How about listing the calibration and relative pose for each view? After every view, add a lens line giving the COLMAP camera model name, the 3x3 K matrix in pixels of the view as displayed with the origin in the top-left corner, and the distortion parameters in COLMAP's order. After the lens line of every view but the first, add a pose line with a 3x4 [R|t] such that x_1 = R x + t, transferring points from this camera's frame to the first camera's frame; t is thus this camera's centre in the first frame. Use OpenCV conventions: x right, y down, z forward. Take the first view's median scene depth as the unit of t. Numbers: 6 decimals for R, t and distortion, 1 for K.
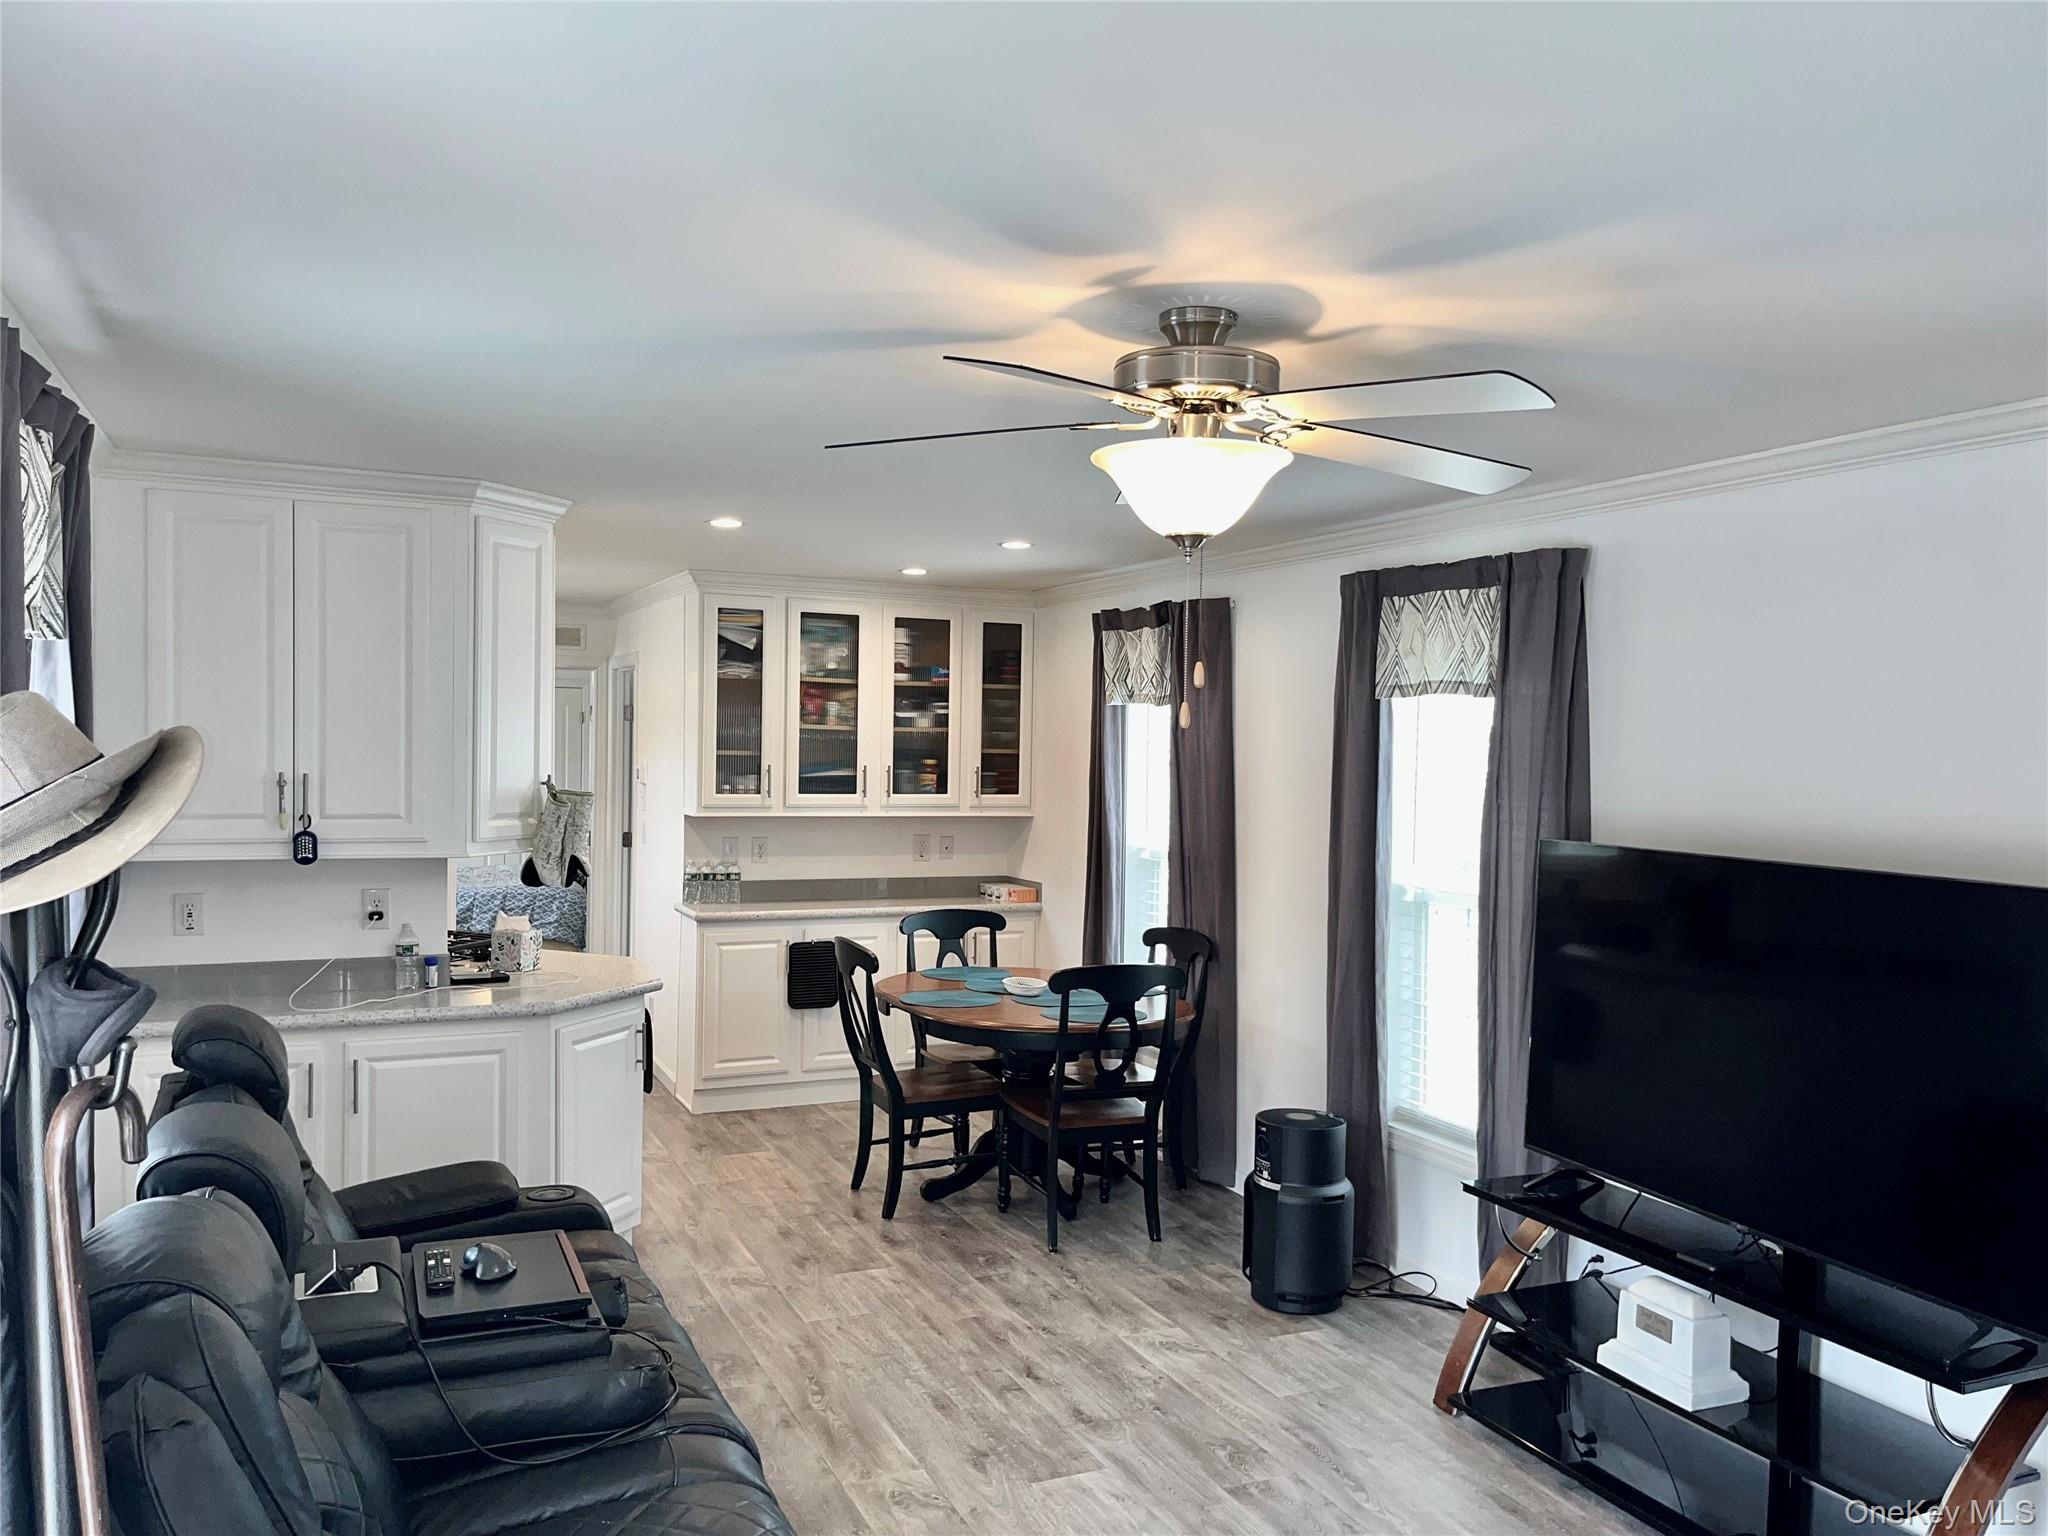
lens RADIAL K [[1544.5, 0, 1015.2], [0, 1544.5, 774.7], [0, 0, 1]] dist [0.050249, -0.074855]
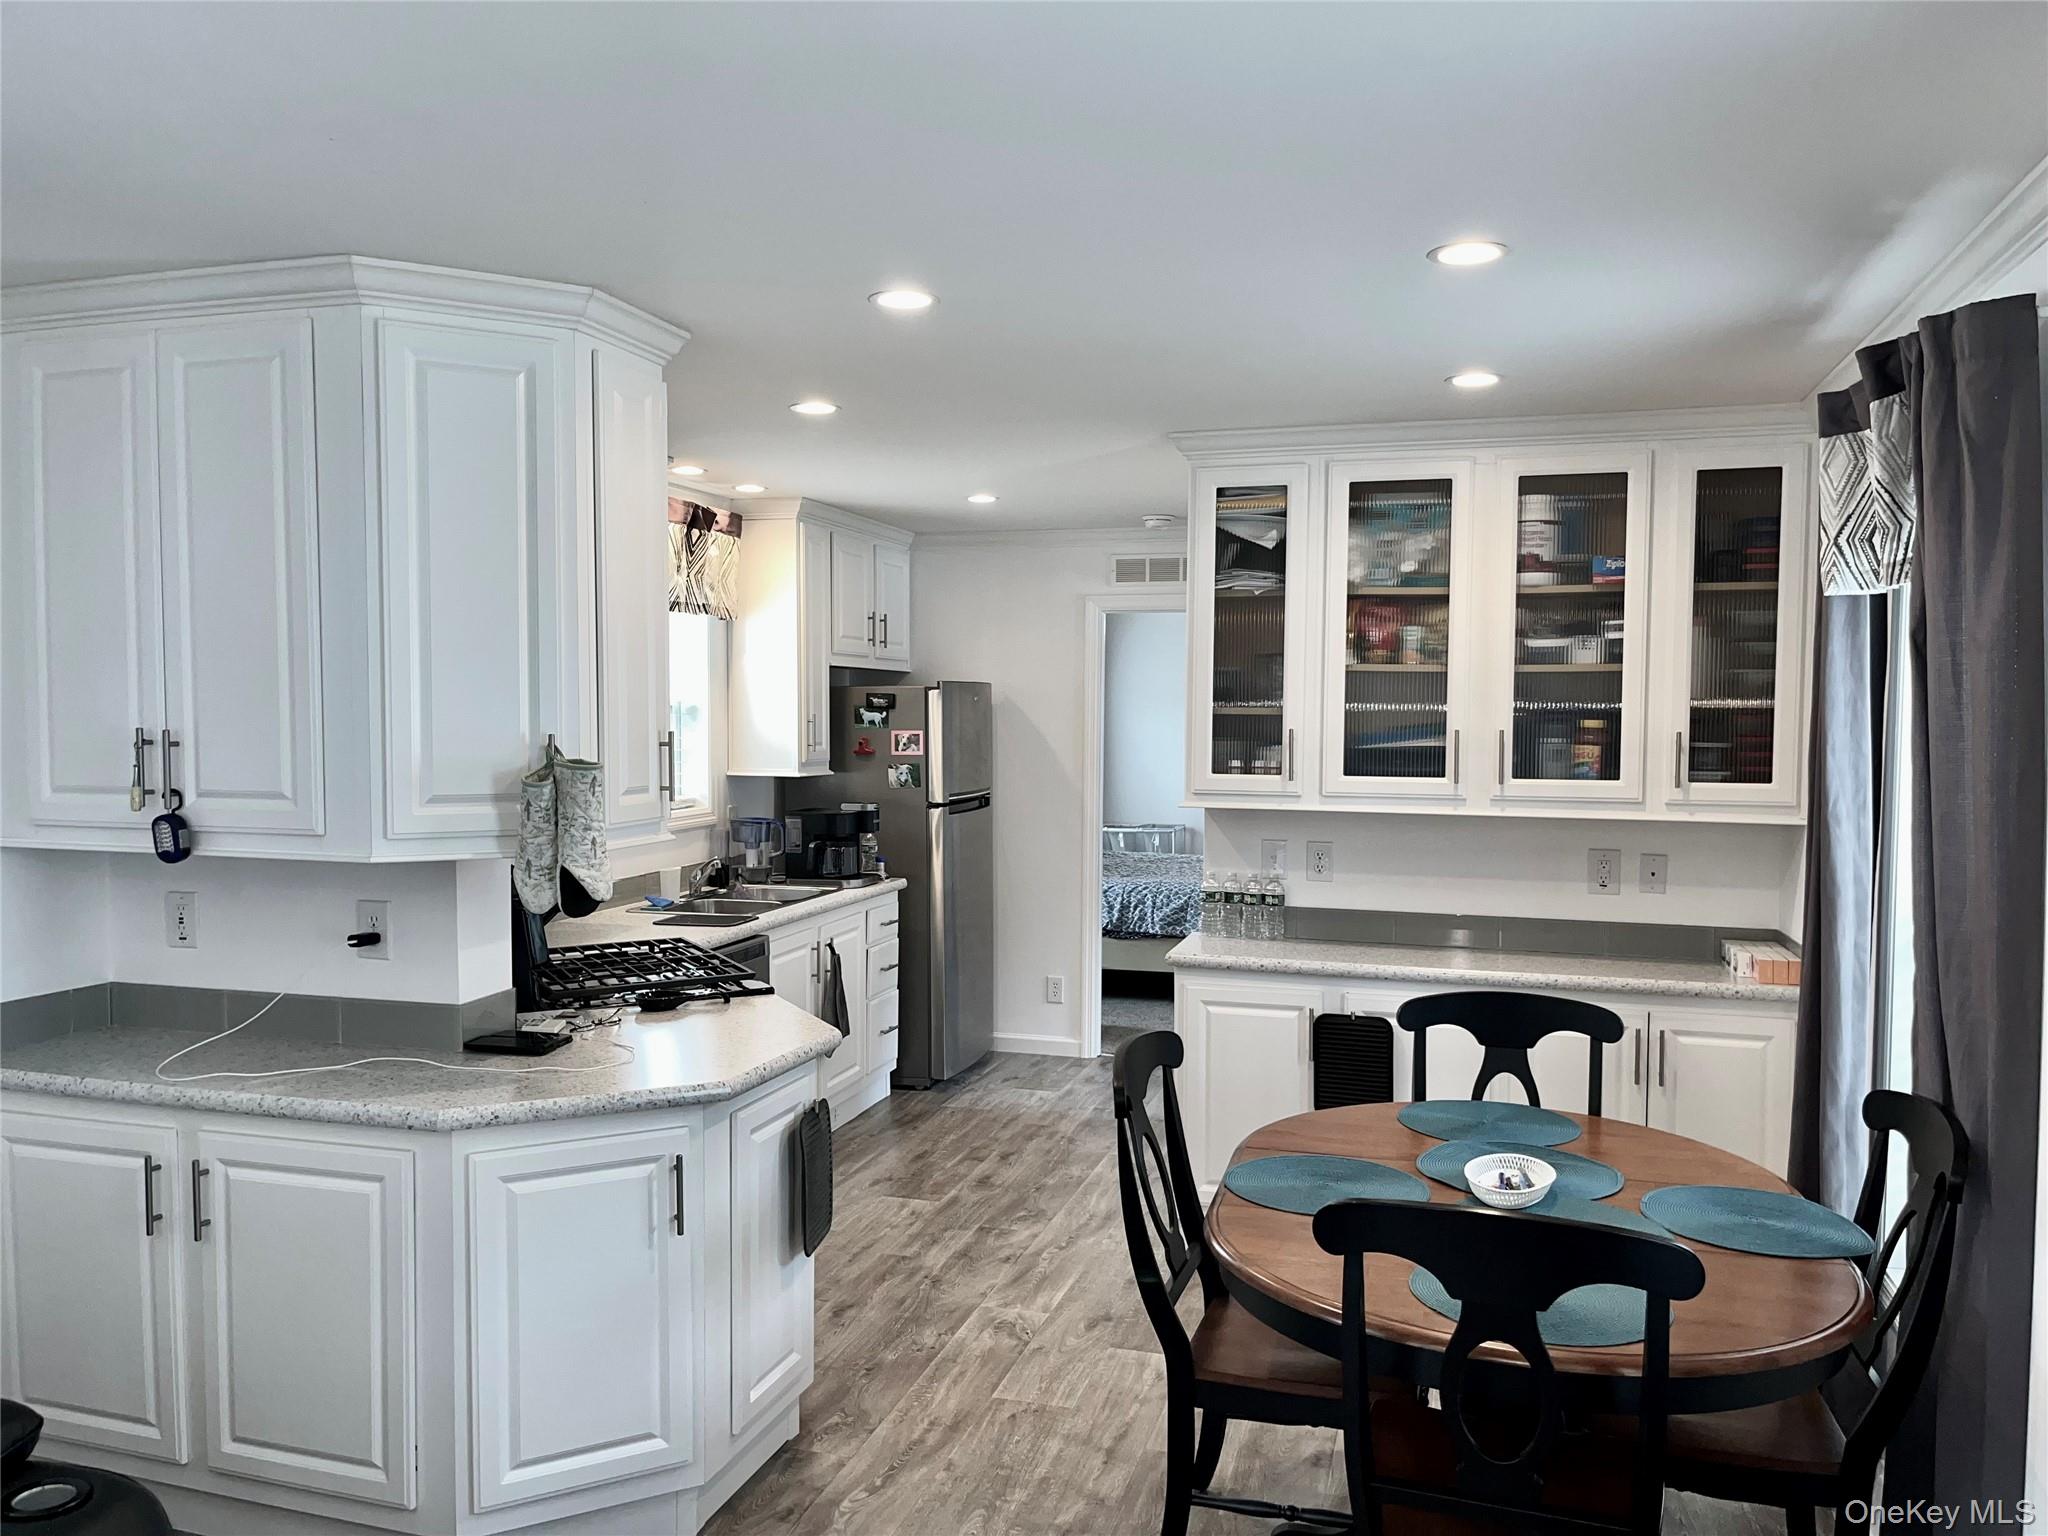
lens RADIAL K [[1544.5, 0, 1014.5], [0, 1544.5, 783.9], [0, 0, 1]] dist [0.050249, -0.074855]
pose [[0.758623, 0.019744, -0.651231, 0.164427], [-0.007622, 0.999741, 0.021431, 0.003310], [0.651485, -0.011294, 0.758577, 0.434554]]
